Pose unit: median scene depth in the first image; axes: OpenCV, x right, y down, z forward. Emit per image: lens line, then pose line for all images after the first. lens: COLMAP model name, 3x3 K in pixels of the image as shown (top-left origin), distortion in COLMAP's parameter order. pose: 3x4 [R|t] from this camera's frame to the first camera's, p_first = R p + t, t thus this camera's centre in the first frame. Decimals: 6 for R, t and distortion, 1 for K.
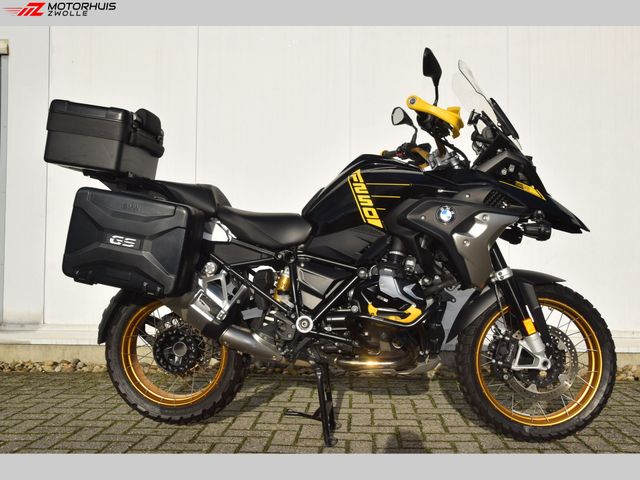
lens RADIAL K [[648.2, 0, 320.0], [0, 648.2, 240.0], [0, 0, 1]] dist [-0.050859, 0.012527]
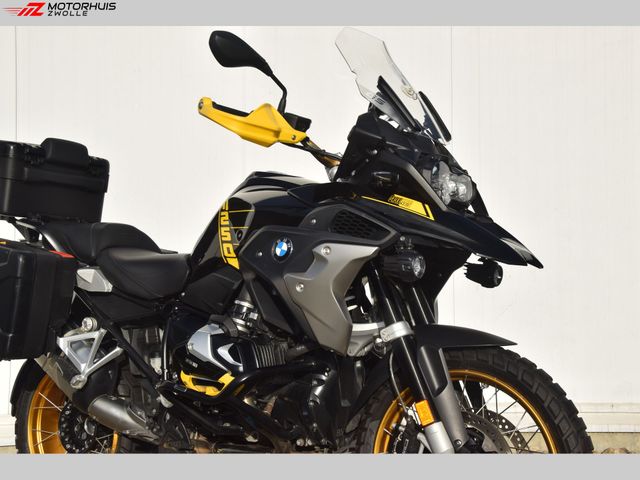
lens RADIAL K [[954.9, 0, 320.0], [0, 954.9, 240.0], [0, 0, 1]] dist [0.114322, 0.666949]
pose [[0.864375, -0.045031, -0.500828, 0.725927], [0.017685, 0.998088, -0.059218, 0.014514], [0.502538, 0.042329, 0.863519, 0.086642]]
